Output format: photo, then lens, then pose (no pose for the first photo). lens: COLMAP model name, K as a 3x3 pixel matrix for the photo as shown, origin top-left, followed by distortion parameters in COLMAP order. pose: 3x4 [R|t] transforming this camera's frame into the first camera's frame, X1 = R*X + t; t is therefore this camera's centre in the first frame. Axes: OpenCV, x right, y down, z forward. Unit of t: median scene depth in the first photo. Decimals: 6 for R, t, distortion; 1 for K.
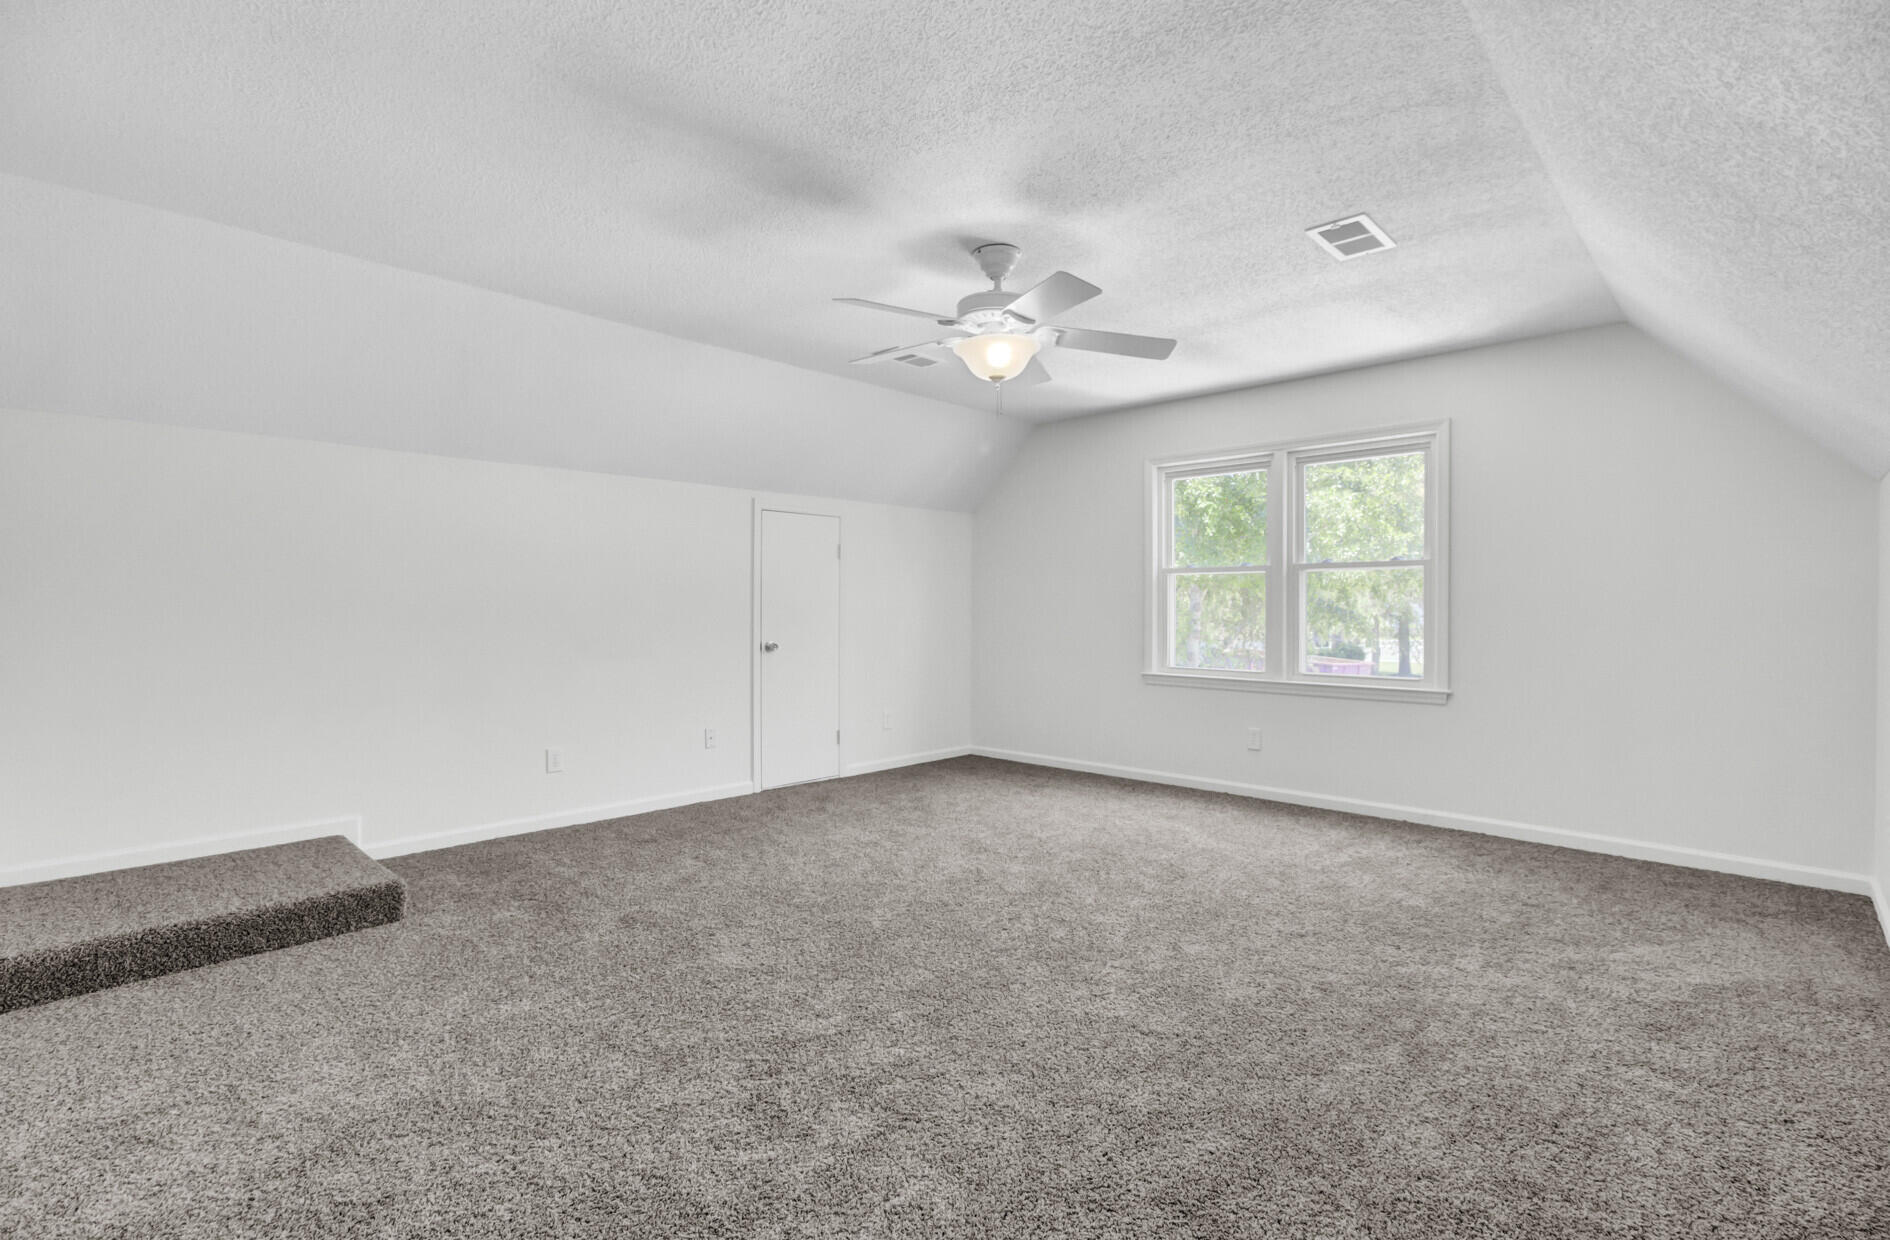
lens RADIAL K [[850.4, 0, 945.0], [0, 850.4, 620.0], [0, 0, 1]] dist [-0.010975, -0.000162]
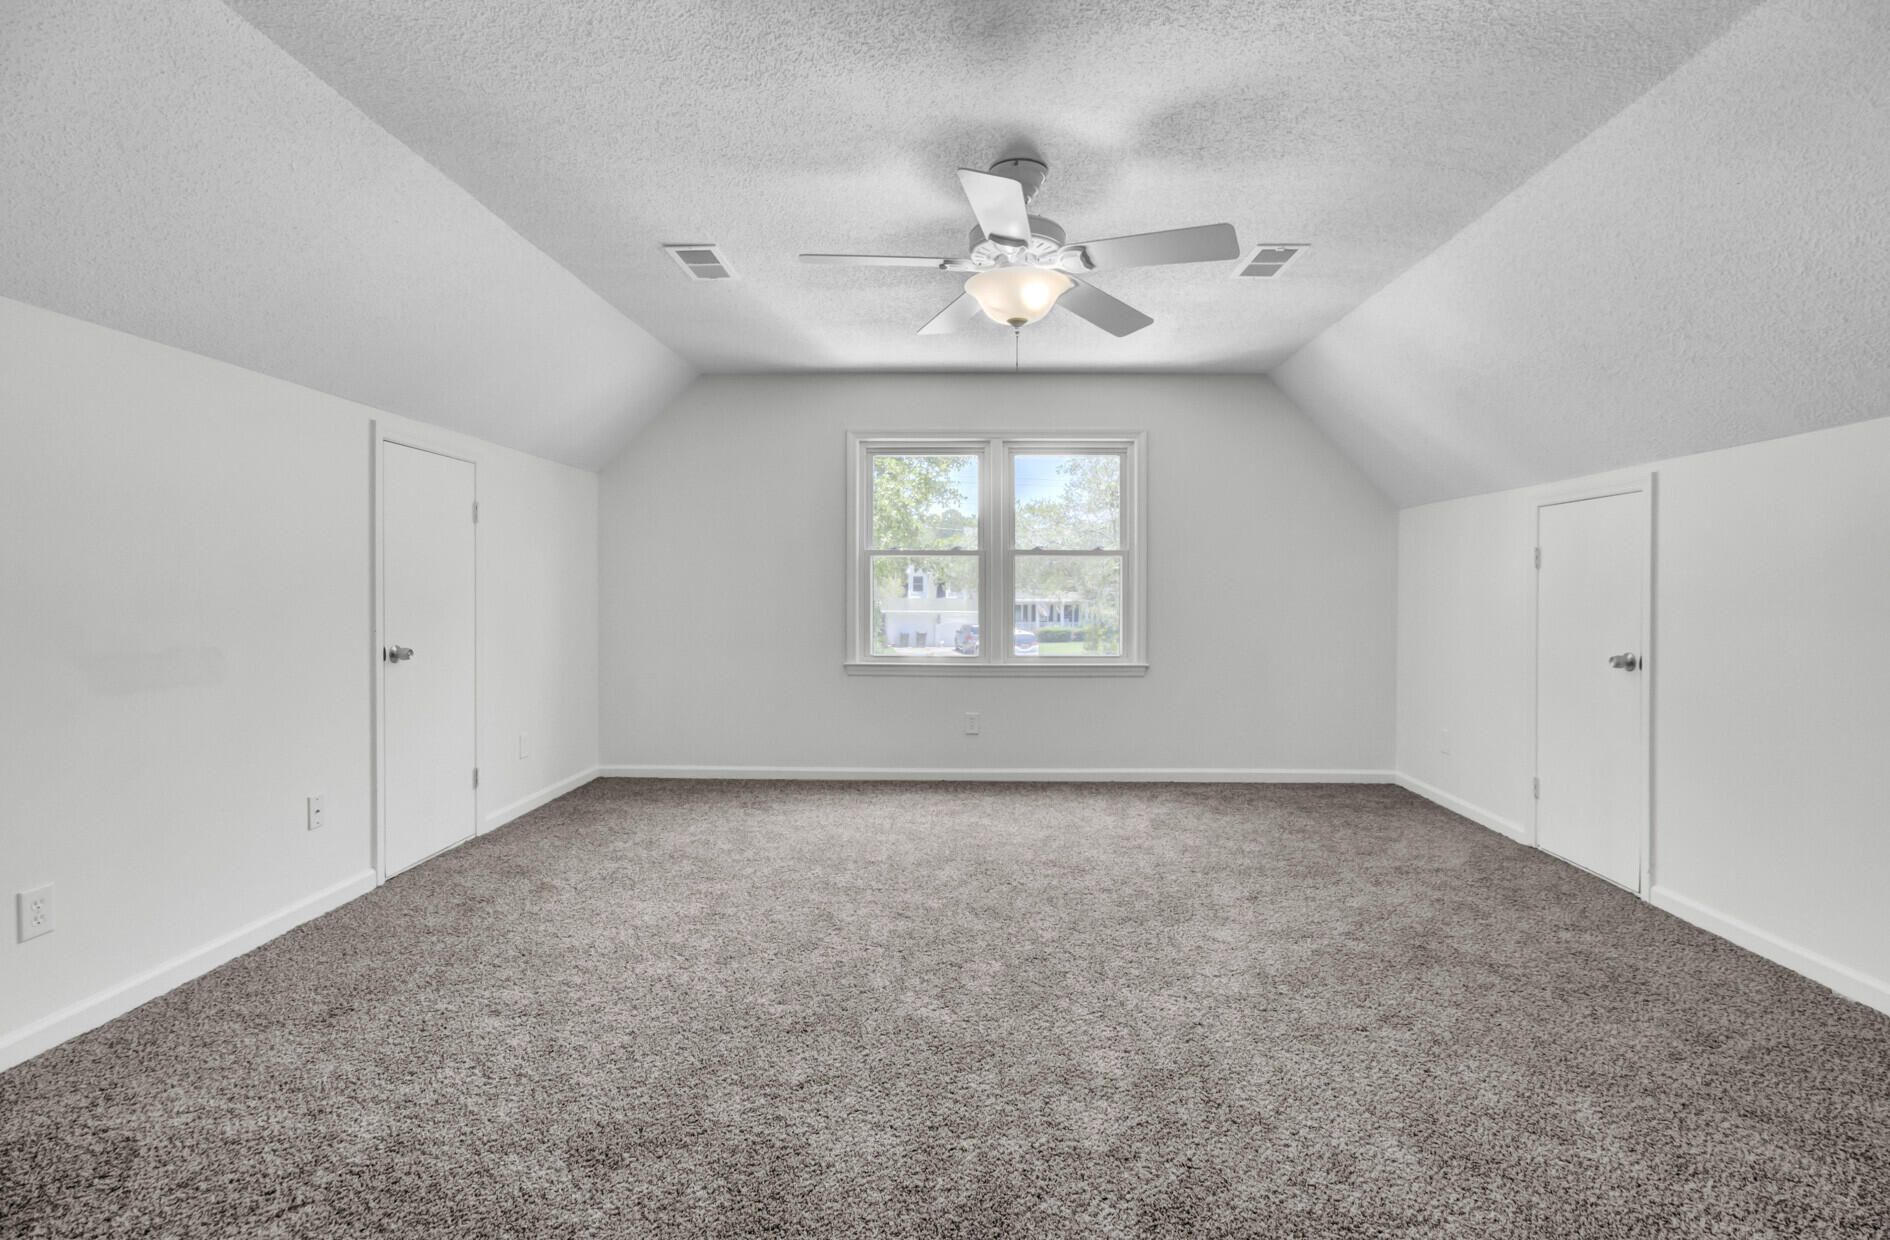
lens RADIAL K [[861.1, 0, 944.2], [0, 861.1, 604.4], [0, 0, 1]] dist [-0.023933, 0.013082]
pose [[0.746840, -0.011238, 0.664908, -0.389189], [0.008174, 0.999937, 0.007720, -0.009168], [-0.664953, -0.000331, 0.746885, 0.289498]]
